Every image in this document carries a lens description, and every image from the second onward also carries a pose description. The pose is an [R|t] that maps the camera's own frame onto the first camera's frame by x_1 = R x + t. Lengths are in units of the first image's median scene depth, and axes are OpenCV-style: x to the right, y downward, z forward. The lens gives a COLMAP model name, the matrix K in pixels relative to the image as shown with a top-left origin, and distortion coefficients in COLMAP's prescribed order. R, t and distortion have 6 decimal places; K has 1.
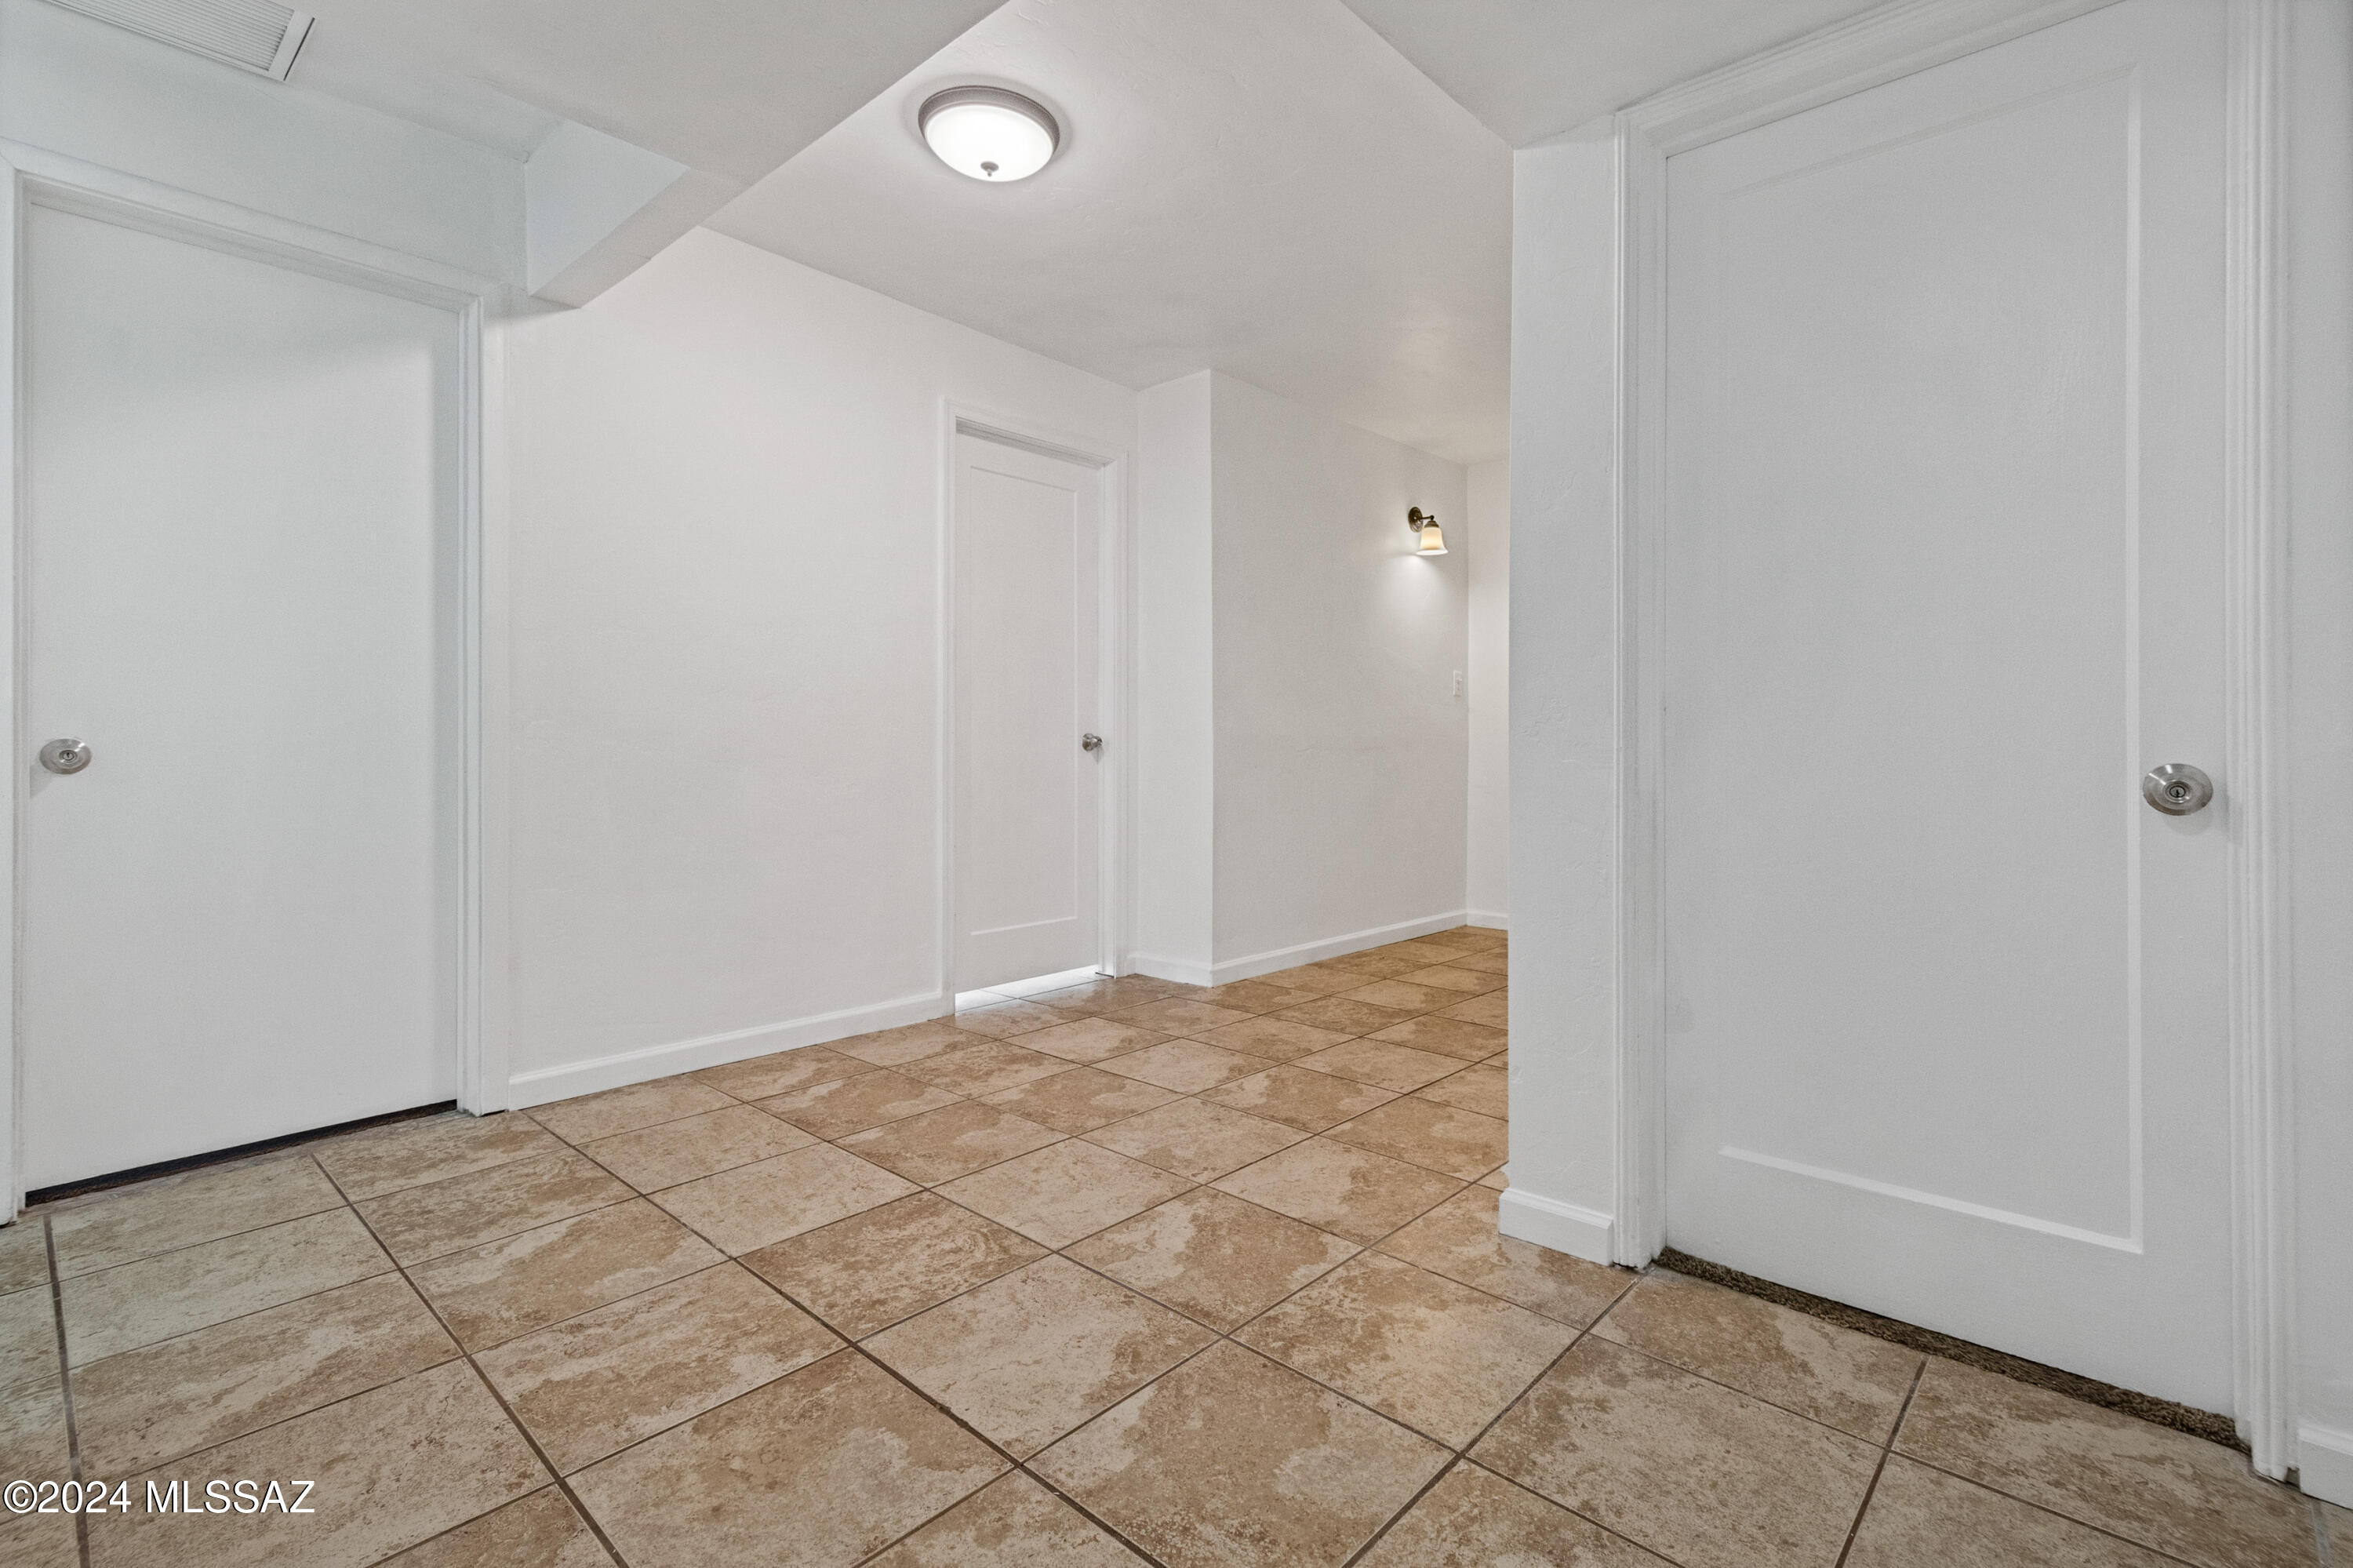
lens RADIAL K [[1073.0, 0, 1173.9], [0, 1073.0, 765.7], [0, 0, 1]] dist [-0.001079, -0.000180]
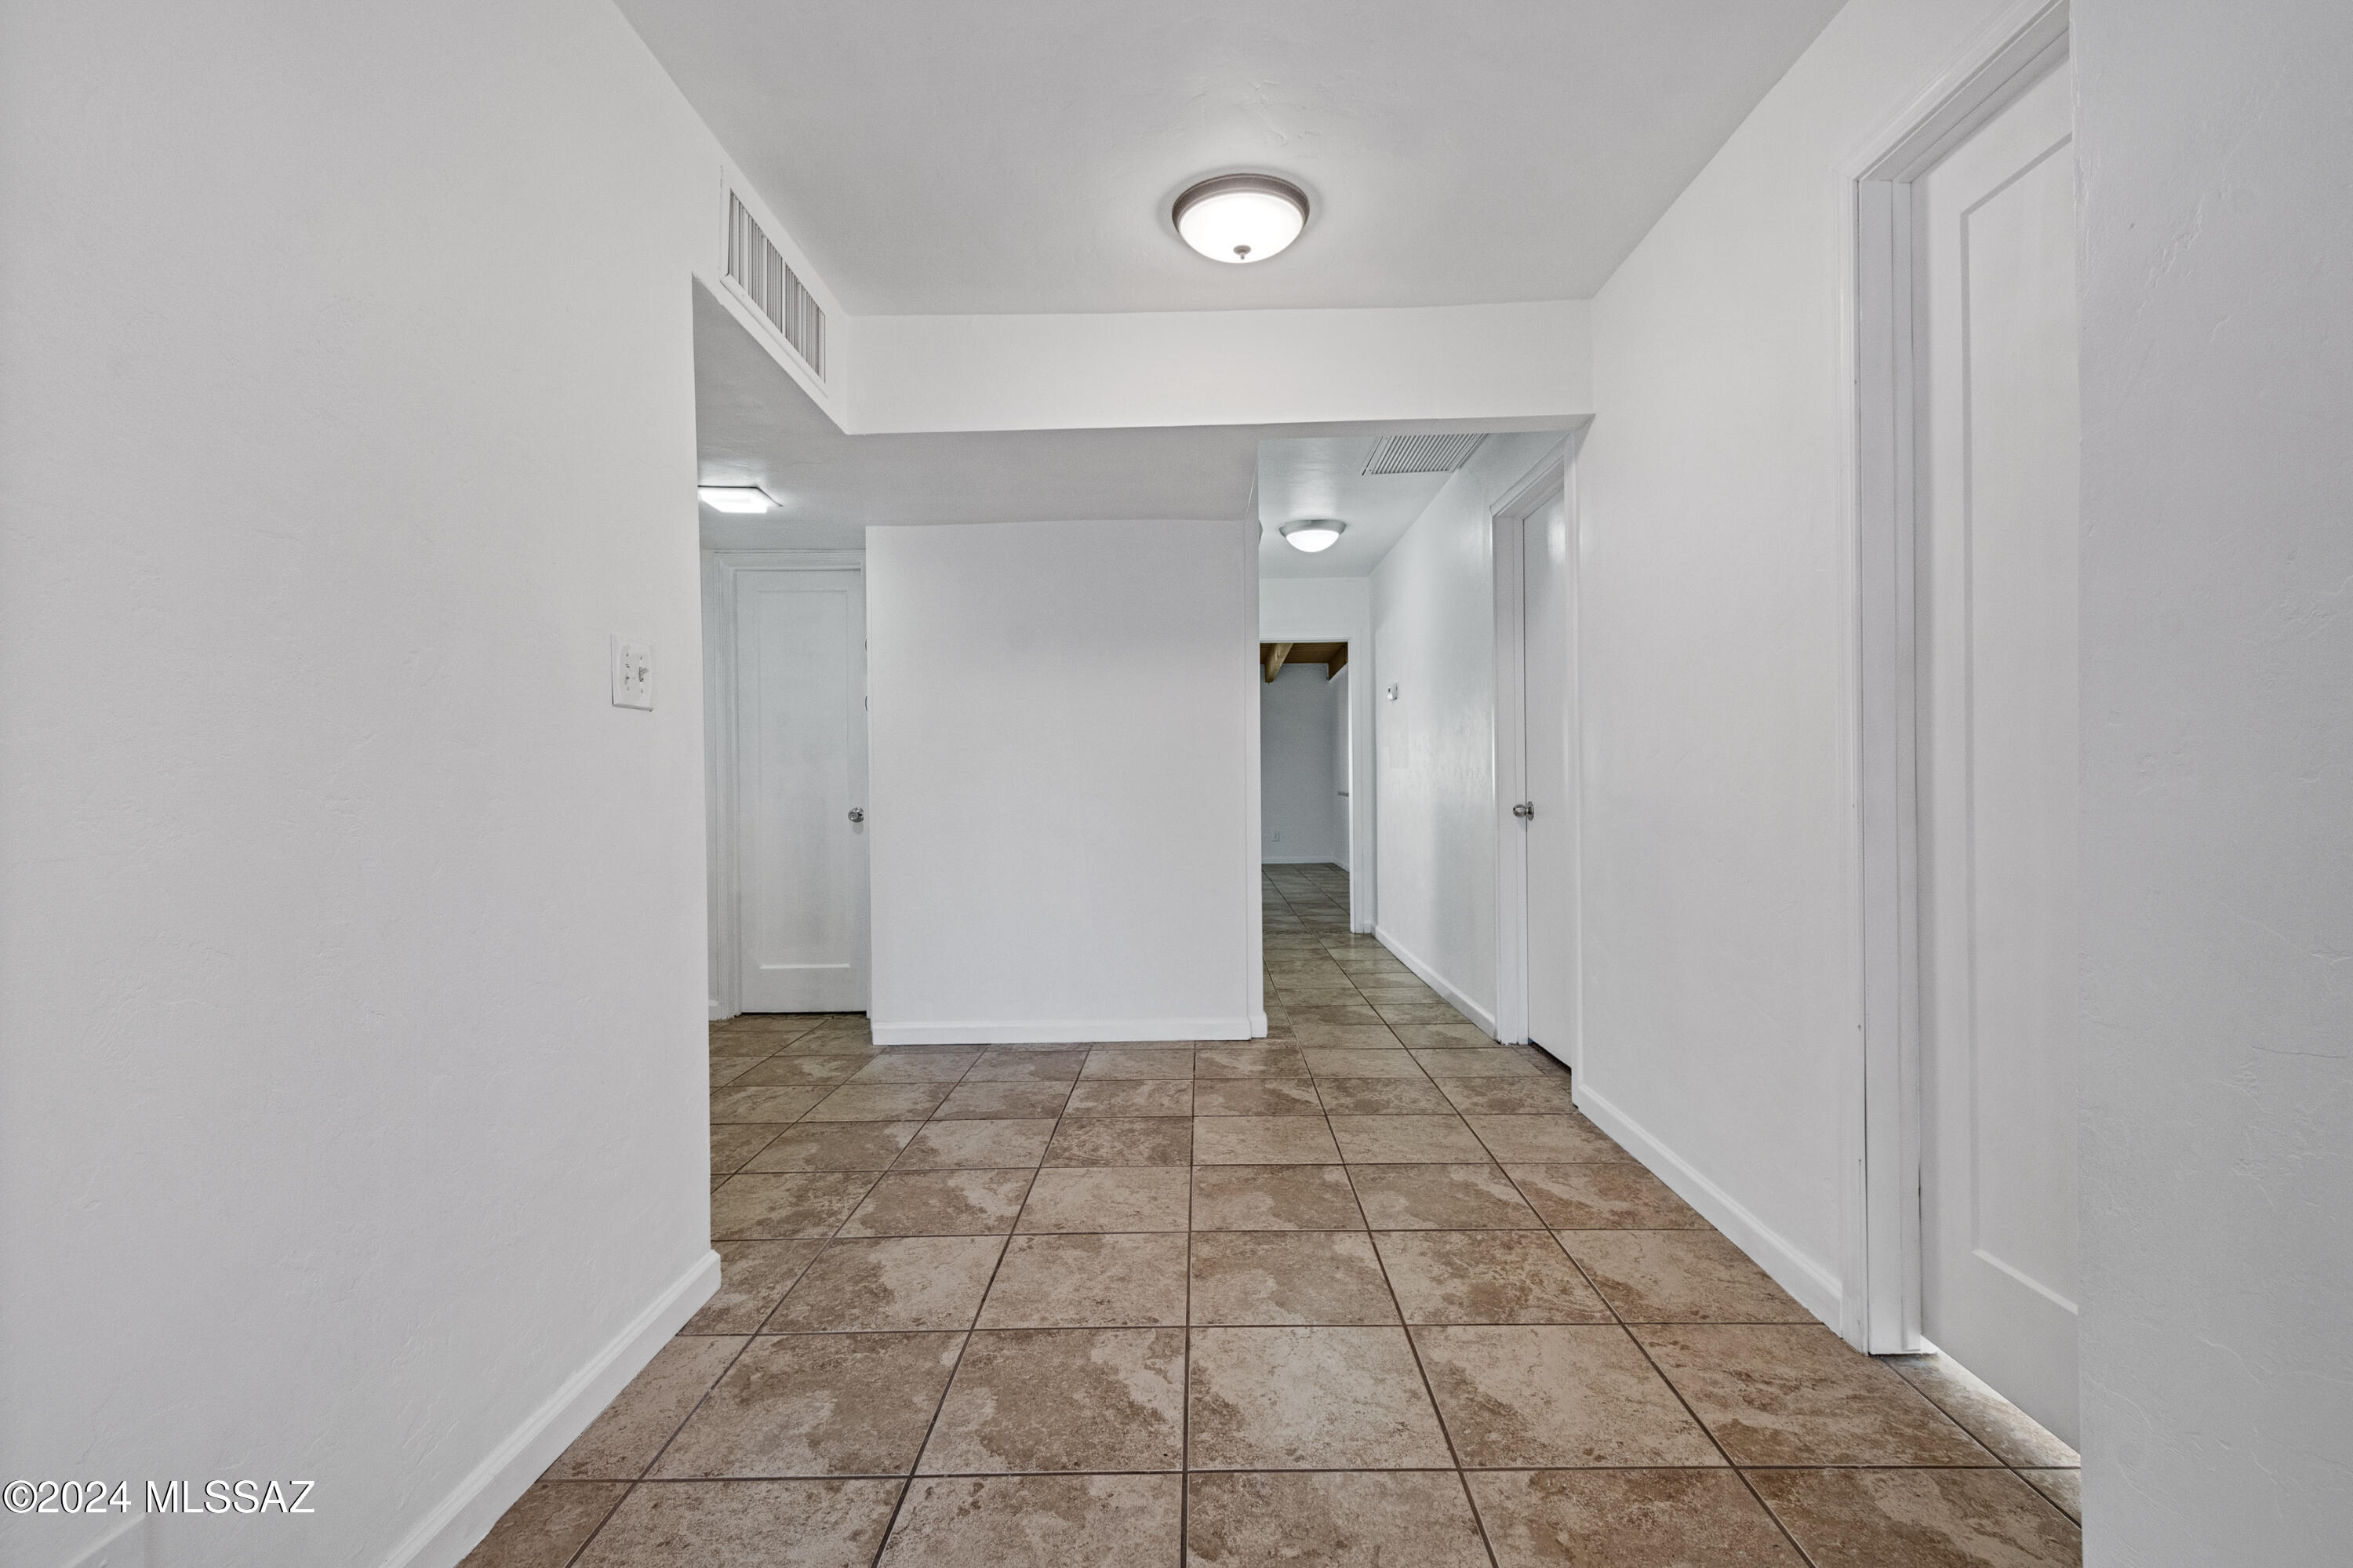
lens RADIAL K [[1073.0, 0, 1178.6], [0, 1073.0, 777.5], [0, 0, 1]] dist [-0.001079, -0.000180]
pose [[-0.750779, 0.004783, -0.660536, 0.634579], [-0.002043, 0.999952, 0.009564, -0.075747], [0.660550, 0.008530, -0.750734, 2.004887]]
